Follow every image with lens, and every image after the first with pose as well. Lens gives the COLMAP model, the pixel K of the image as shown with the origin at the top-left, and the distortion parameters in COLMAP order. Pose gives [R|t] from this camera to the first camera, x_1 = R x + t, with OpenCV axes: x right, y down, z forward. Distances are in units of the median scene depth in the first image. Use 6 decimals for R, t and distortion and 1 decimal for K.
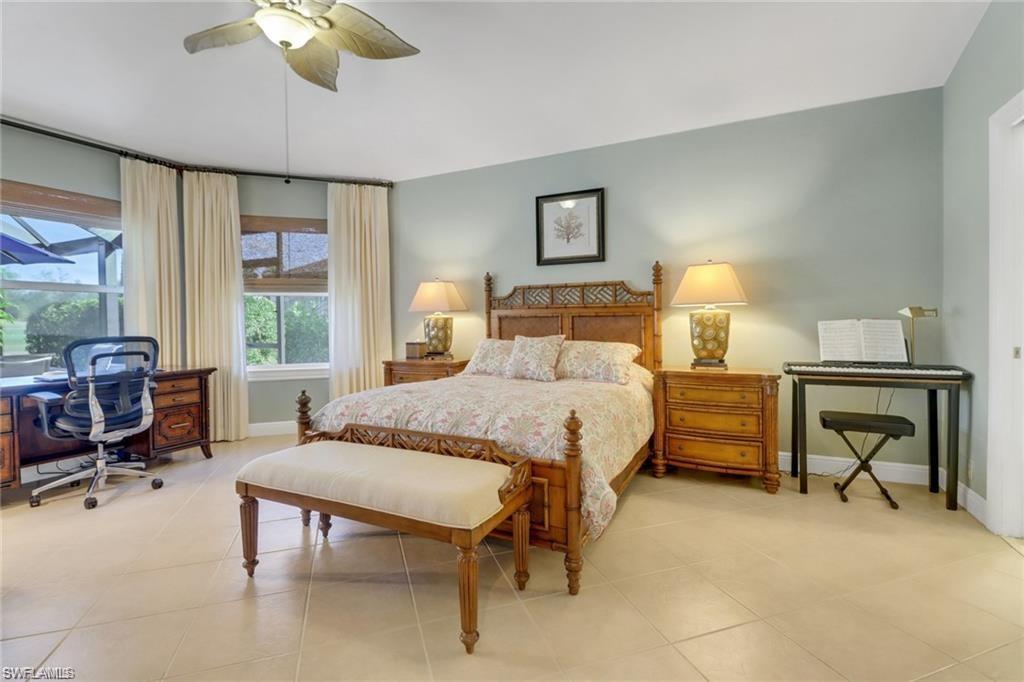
lens RADIAL K [[472.7, 0, 511.3], [0, 472.7, 331.0], [0, 0, 1]] dist [0.022685, -0.014973]
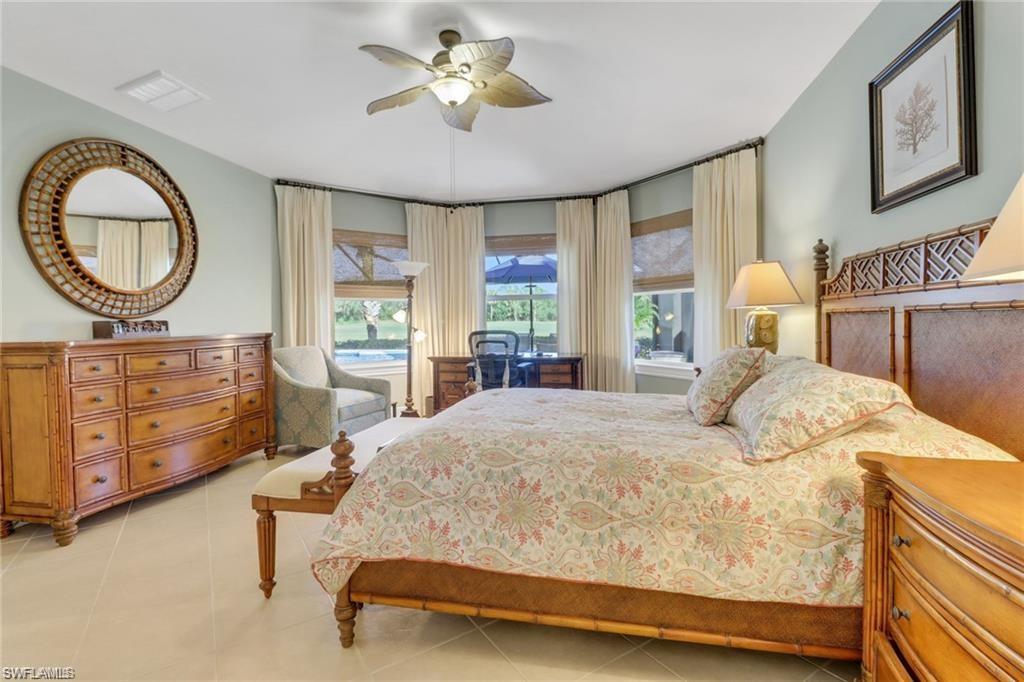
lens RADIAL K [[472.7, 0, 511.3], [0, 472.7, 331.0], [0, 0, 1]] dist [0.022685, -0.014973]
pose [[0.252565, 0.025418, -0.967246, 0.467128], [-0.012800, 0.999655, 0.022927, -0.015146], [0.967495, 0.006590, 0.252803, 0.479653]]
